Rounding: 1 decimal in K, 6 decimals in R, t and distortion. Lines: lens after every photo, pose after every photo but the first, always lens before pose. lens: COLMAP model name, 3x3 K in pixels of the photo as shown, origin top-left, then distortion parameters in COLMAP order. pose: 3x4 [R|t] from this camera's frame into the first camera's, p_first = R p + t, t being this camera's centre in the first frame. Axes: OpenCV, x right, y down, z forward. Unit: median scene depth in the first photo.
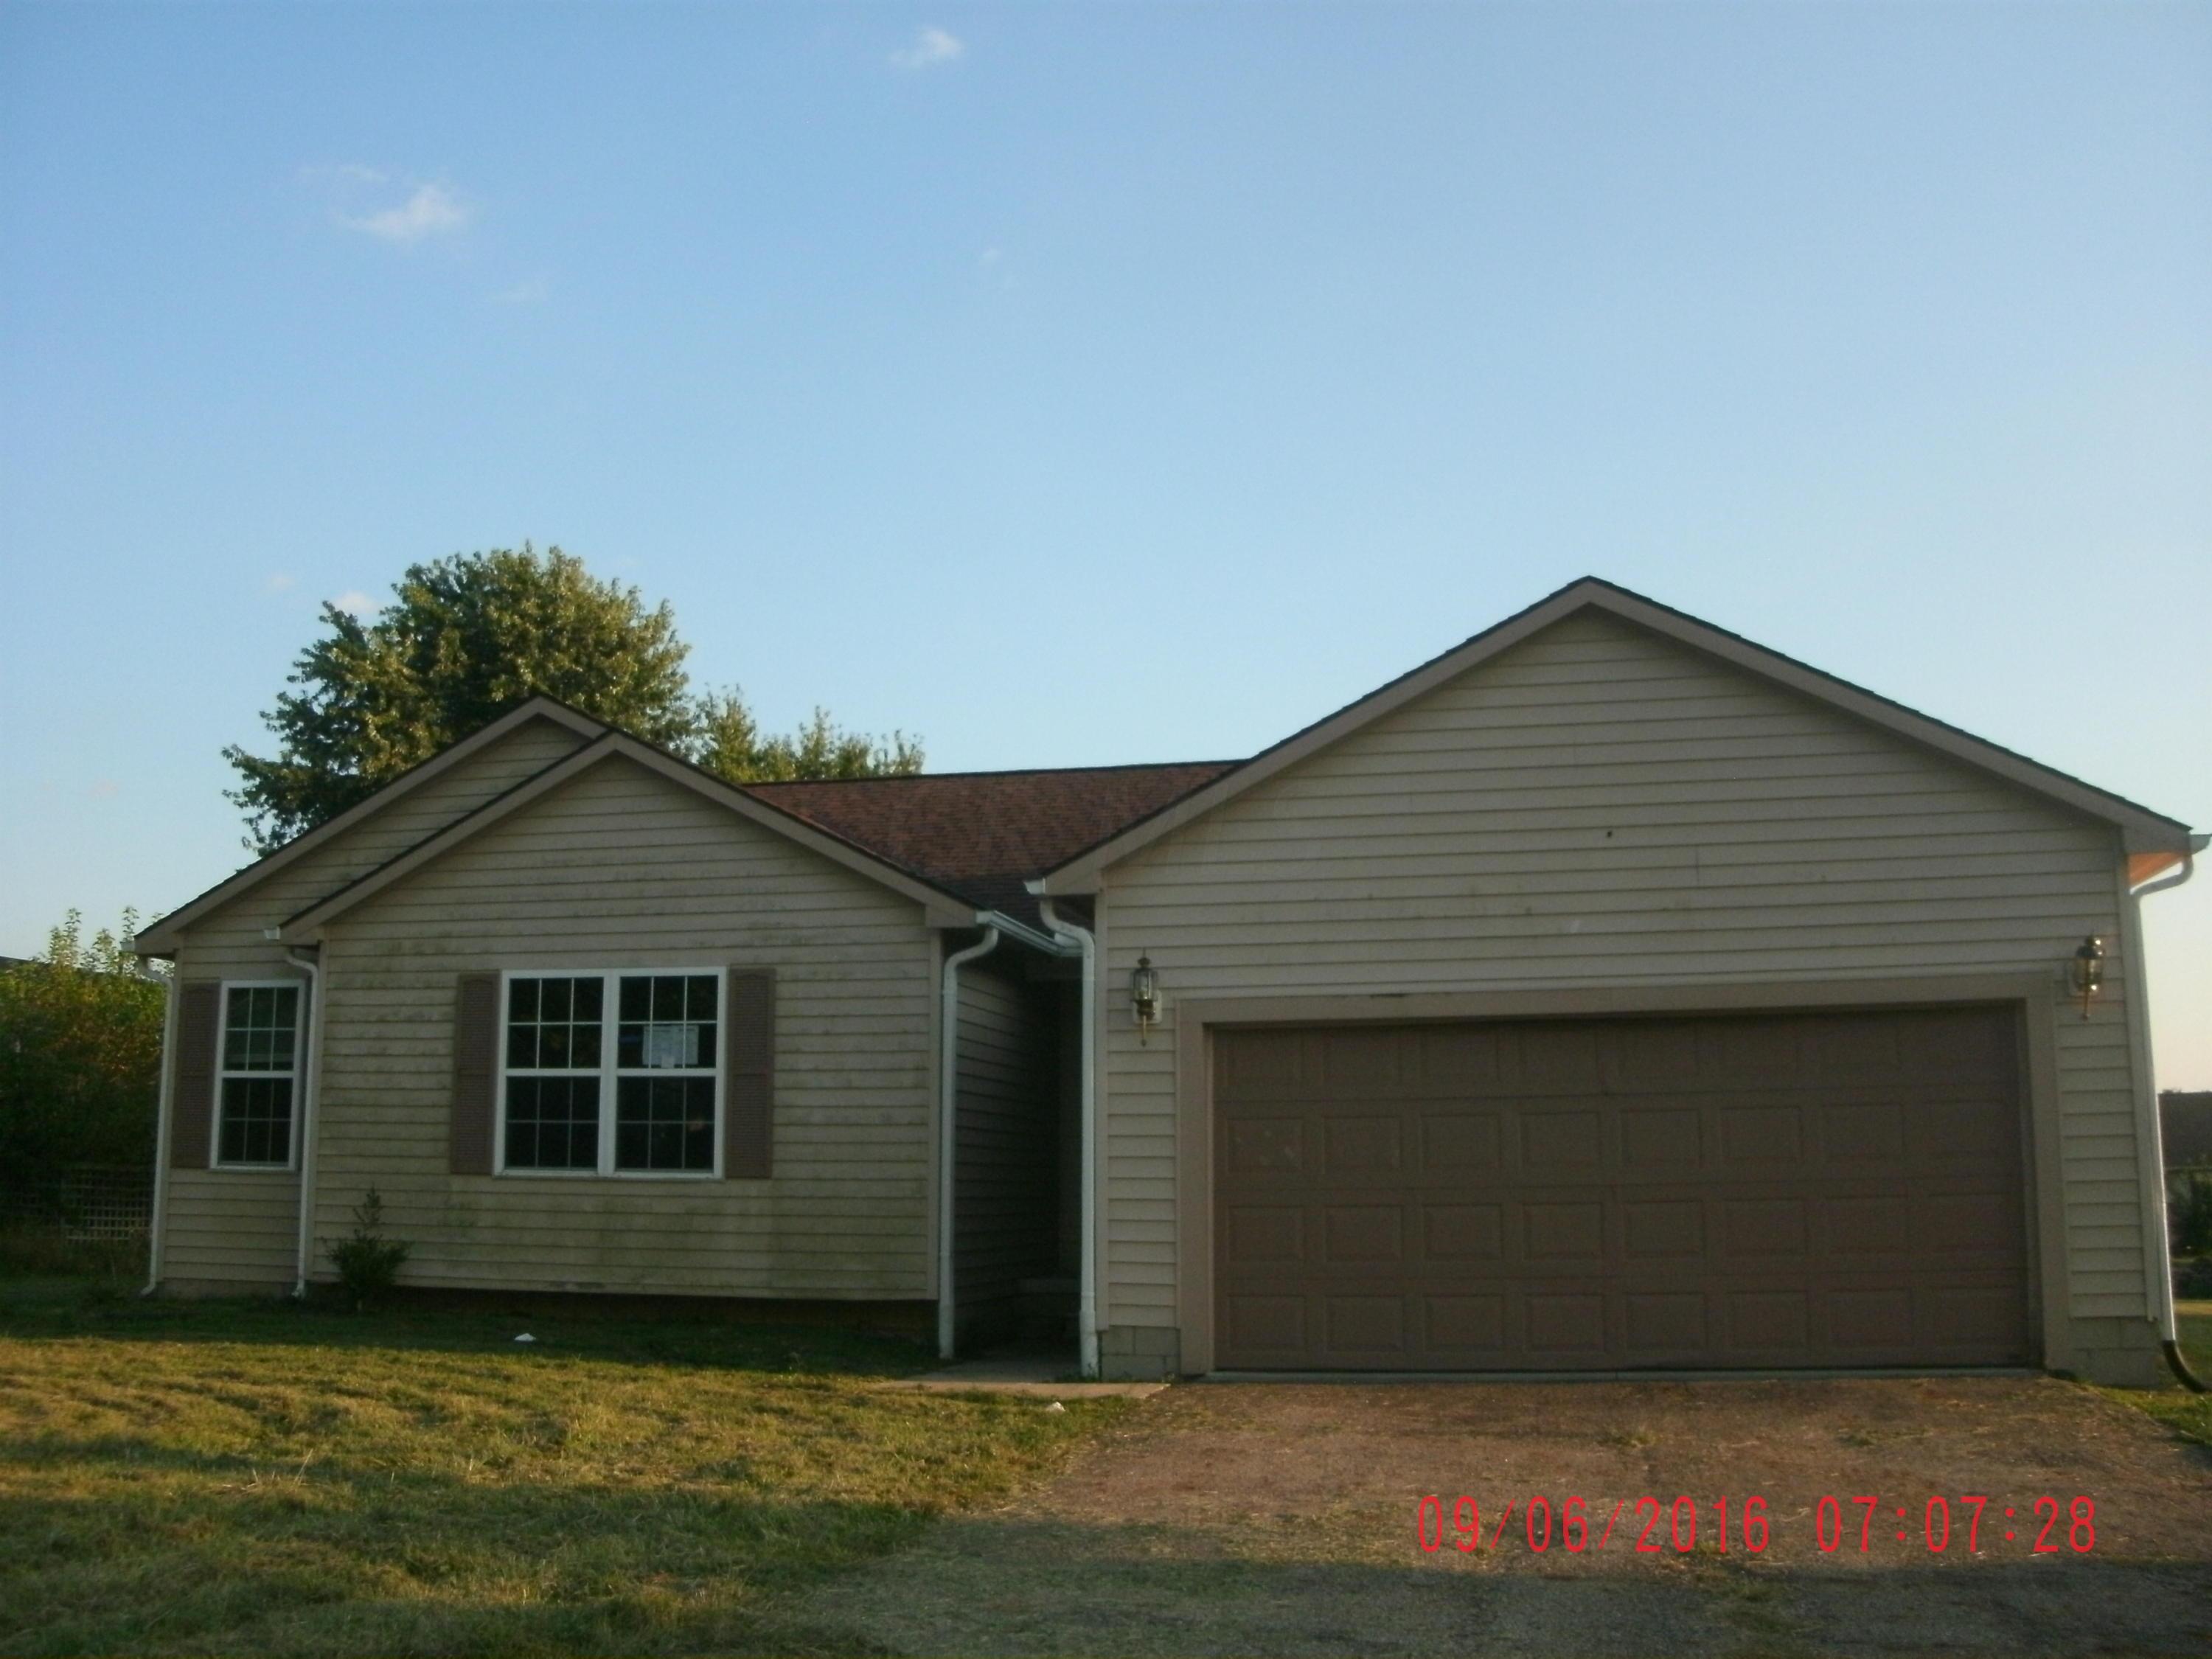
lens RADIAL K [[2087.8, 0, 1118.4], [0, 2087.8, 826.9], [0, 0, 1]] dist [-0.213416, 0.148485]
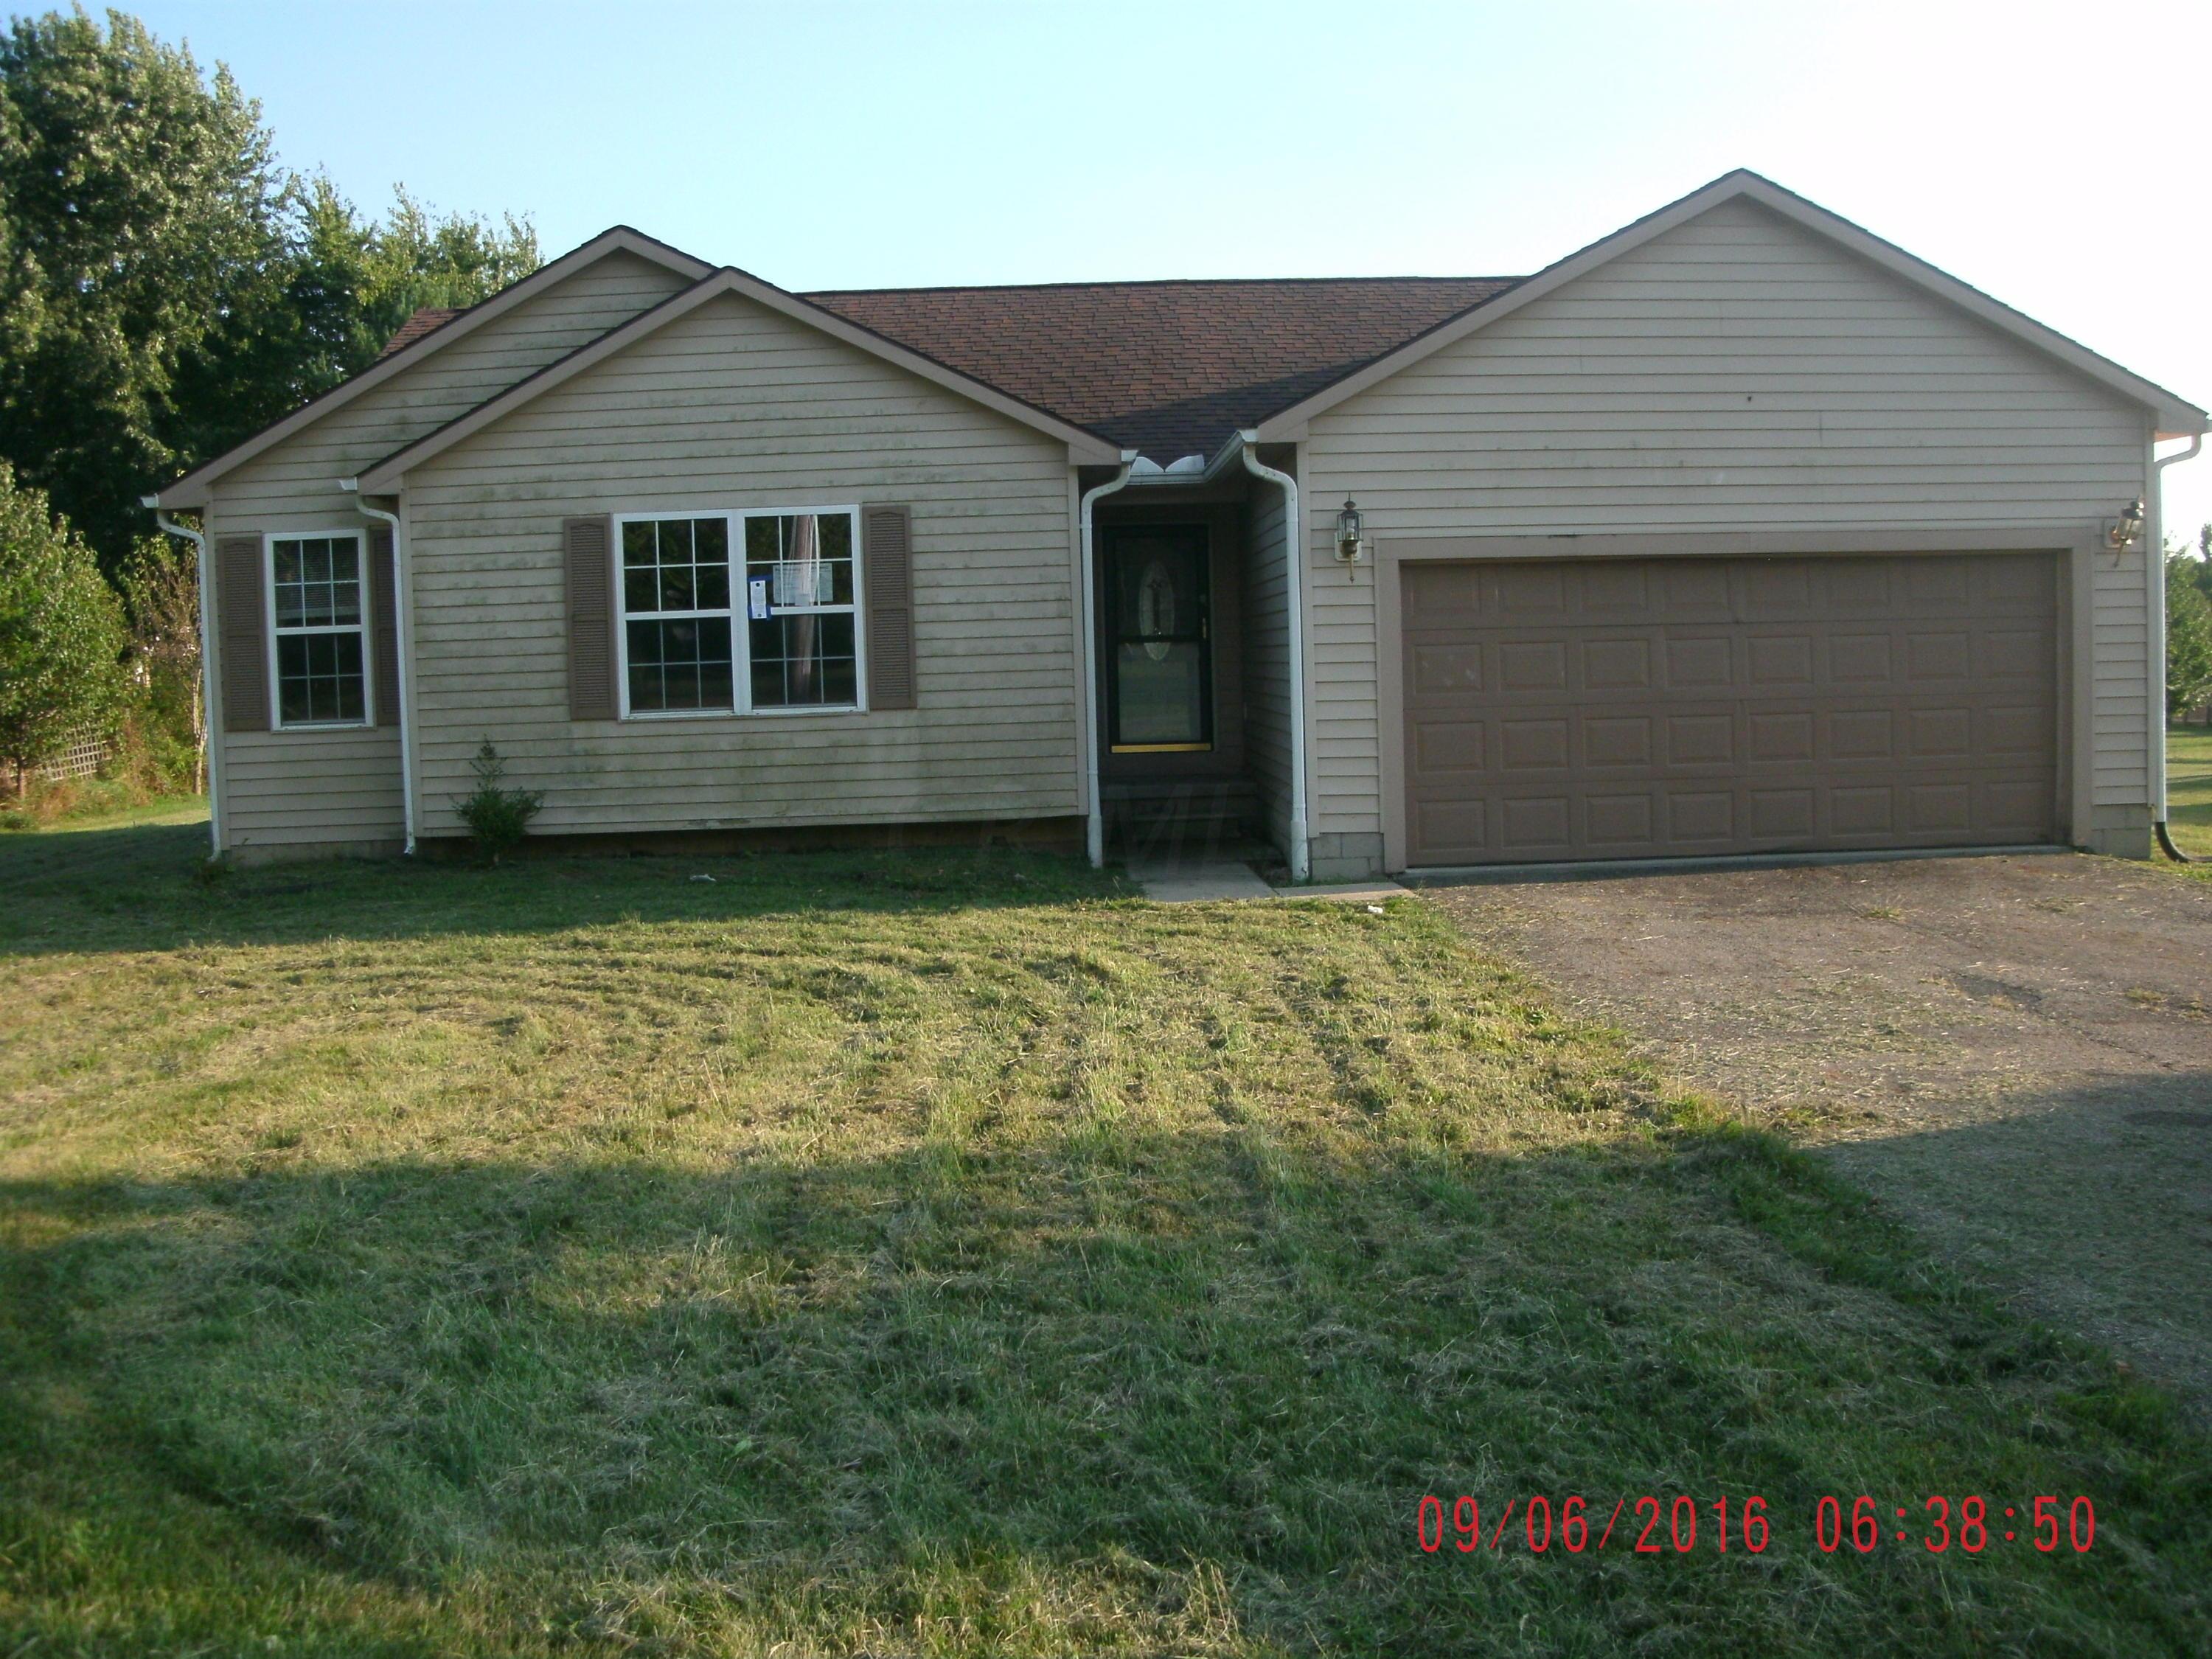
lens RADIAL K [[2087.8, 0, 1118.4], [0, 2087.8, 826.9], [0, 0, 1]] dist [-0.213416, 0.148485]
pose [[0.967987, -0.049109, 0.246148, -0.325875], [-0.014445, 0.968149, 0.249960, -0.035766], [-0.250583, -0.245513, 0.936446, -0.025974]]
